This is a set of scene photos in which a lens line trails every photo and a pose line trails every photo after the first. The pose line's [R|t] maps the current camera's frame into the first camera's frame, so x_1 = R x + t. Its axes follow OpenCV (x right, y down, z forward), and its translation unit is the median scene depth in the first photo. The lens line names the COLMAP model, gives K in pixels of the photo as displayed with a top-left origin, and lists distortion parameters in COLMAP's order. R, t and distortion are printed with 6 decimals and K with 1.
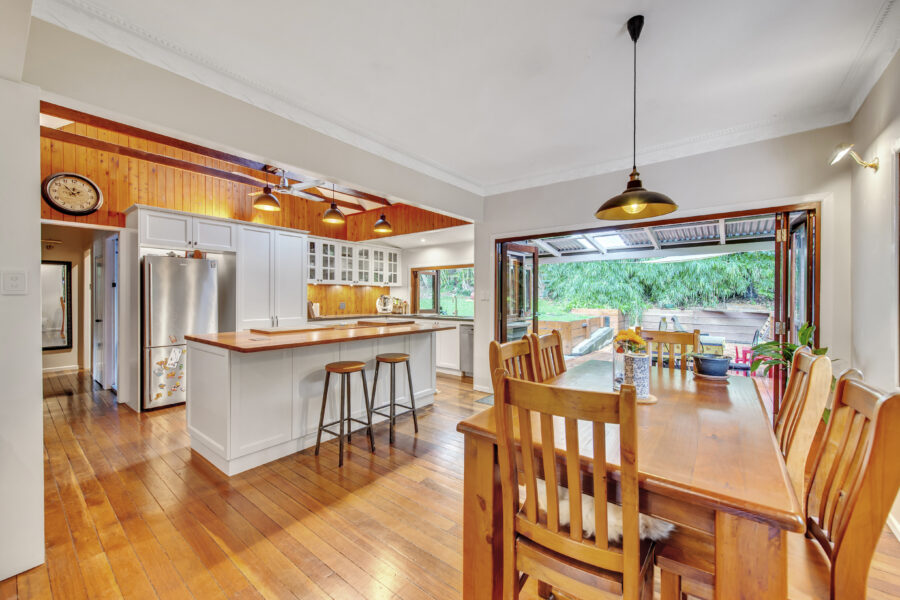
lens RADIAL K [[350.8, 0, 450.0], [0, 350.8, 300.0], [0, 0, 1]] dist [0.002098, 0.000050]
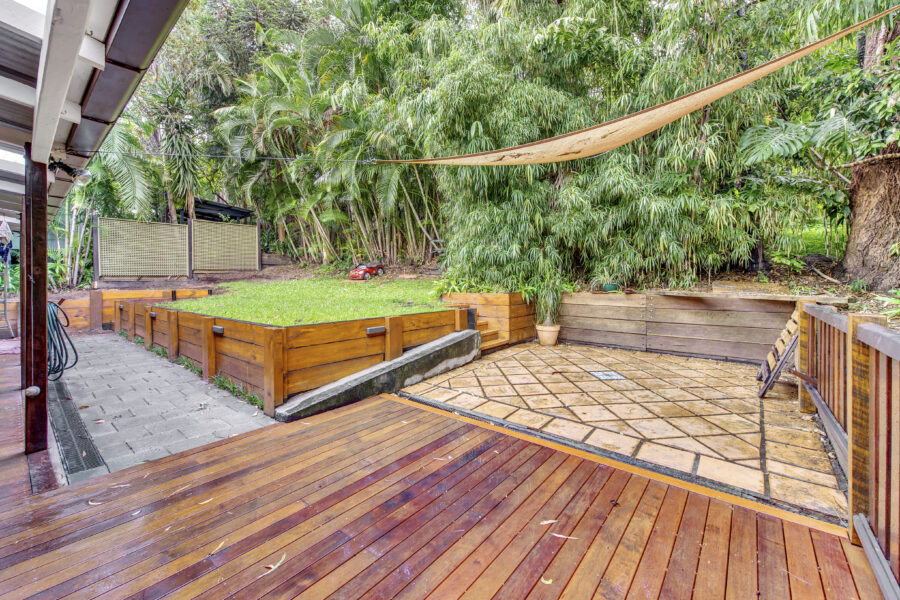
lens RADIAL K [[368.9, 0, 446.9], [0, 368.9, 283.0], [0, 0, 1]] dist [0.000785, -0.000023]
pose [[0.999845, -0.005477, -0.016716, 0.608360], [0.005413, 0.999978, -0.003880, 0.018279], [0.016737, 0.003789, 0.999853, 0.672597]]
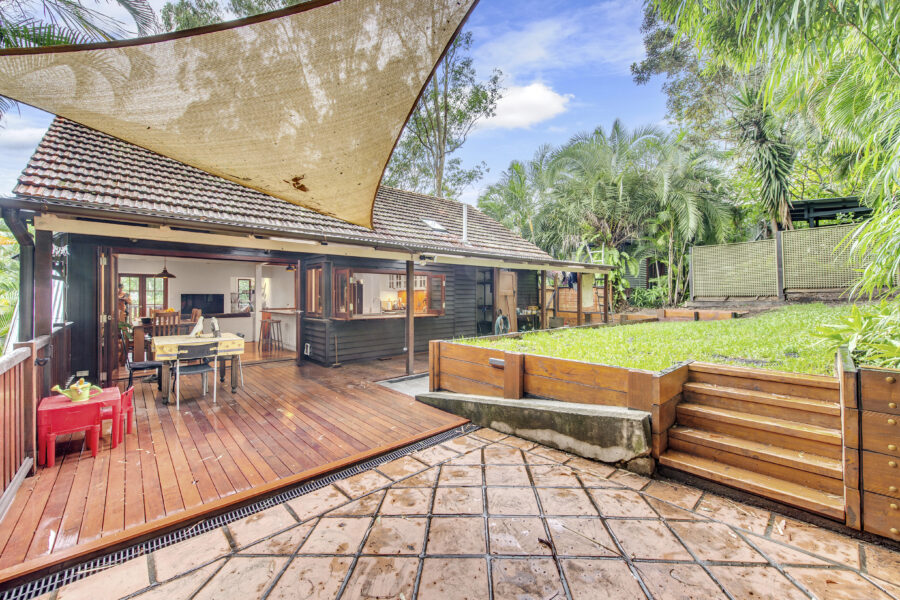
lens RADIAL K [[354.9, 0, 450.0], [0, 354.9, 300.0], [0, 0, 1]] dist [0.000042, -0.000299]
pose [[-0.161898, 0.010659, -0.986750, 1.045206], [-0.009908, 0.999874, 0.012427, -0.013453], [0.986758, 0.011789, -0.161772, 1.266845]]
